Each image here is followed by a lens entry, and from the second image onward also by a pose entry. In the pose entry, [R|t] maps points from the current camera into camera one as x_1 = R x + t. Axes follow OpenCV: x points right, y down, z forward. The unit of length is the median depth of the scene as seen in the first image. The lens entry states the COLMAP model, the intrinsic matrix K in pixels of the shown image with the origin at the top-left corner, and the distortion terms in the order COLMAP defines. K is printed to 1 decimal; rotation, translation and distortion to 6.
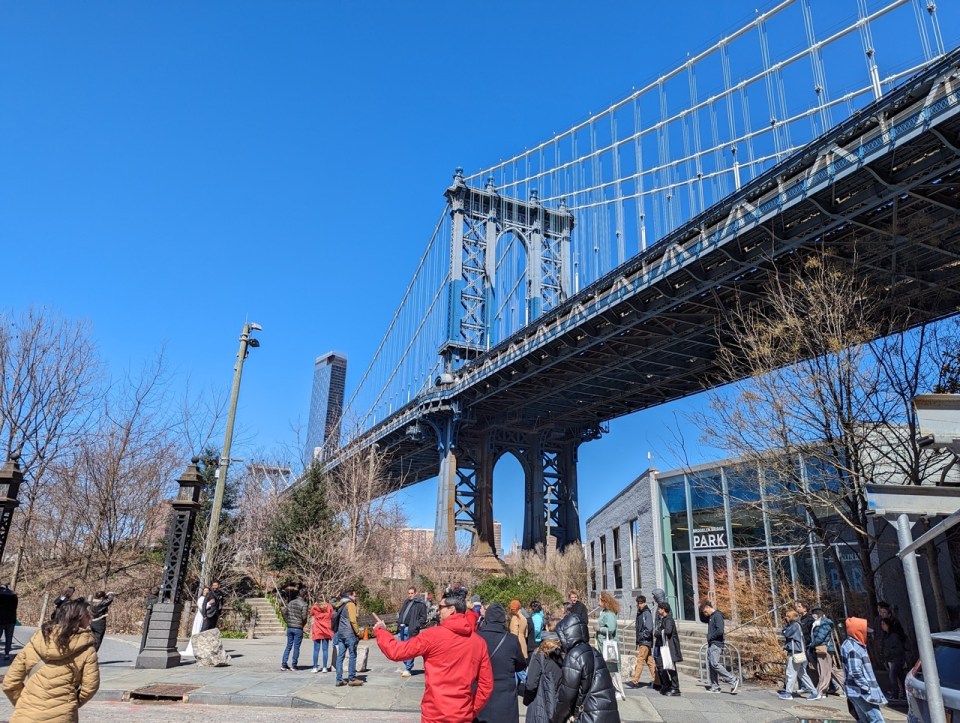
lens RADIAL K [[659.6, 0, 480.0], [0, 659.6, 361.5], [0, 0, 1]] dist [0.078599, -0.081347]
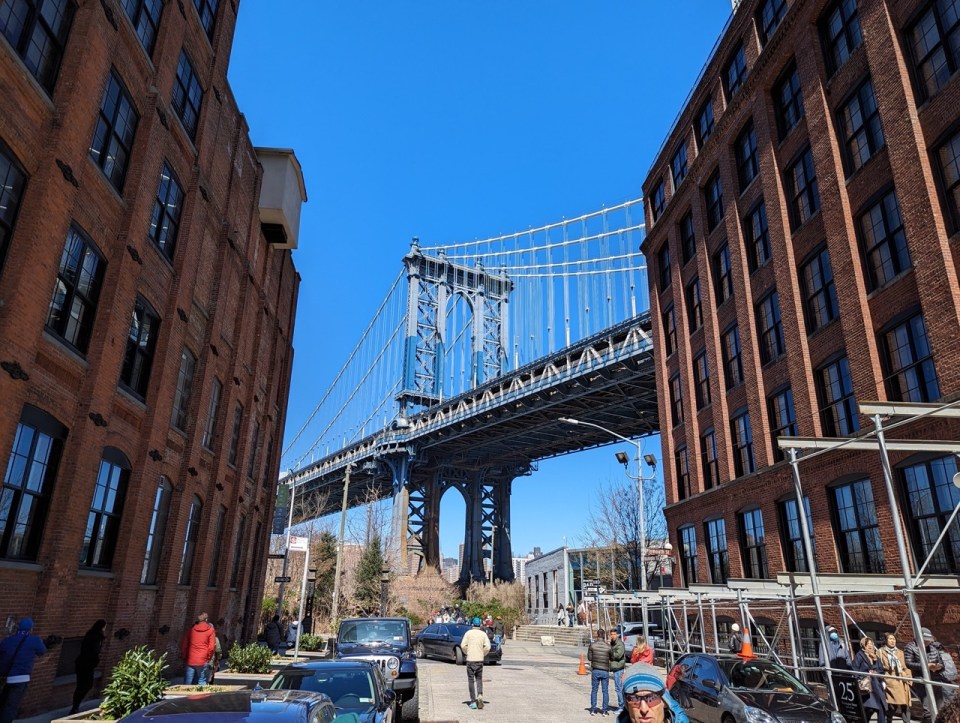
lens RADIAL K [[659.6, 0, 480.0], [0, 659.6, 361.5], [0, 0, 1]] dist [0.078599, -0.081347]
pose [[0.993986, 0.029081, 0.105574, -0.040959], [-0.027271, 0.999456, -0.018550, -0.065777], [-0.106056, 0.015560, 0.994238, -0.178929]]
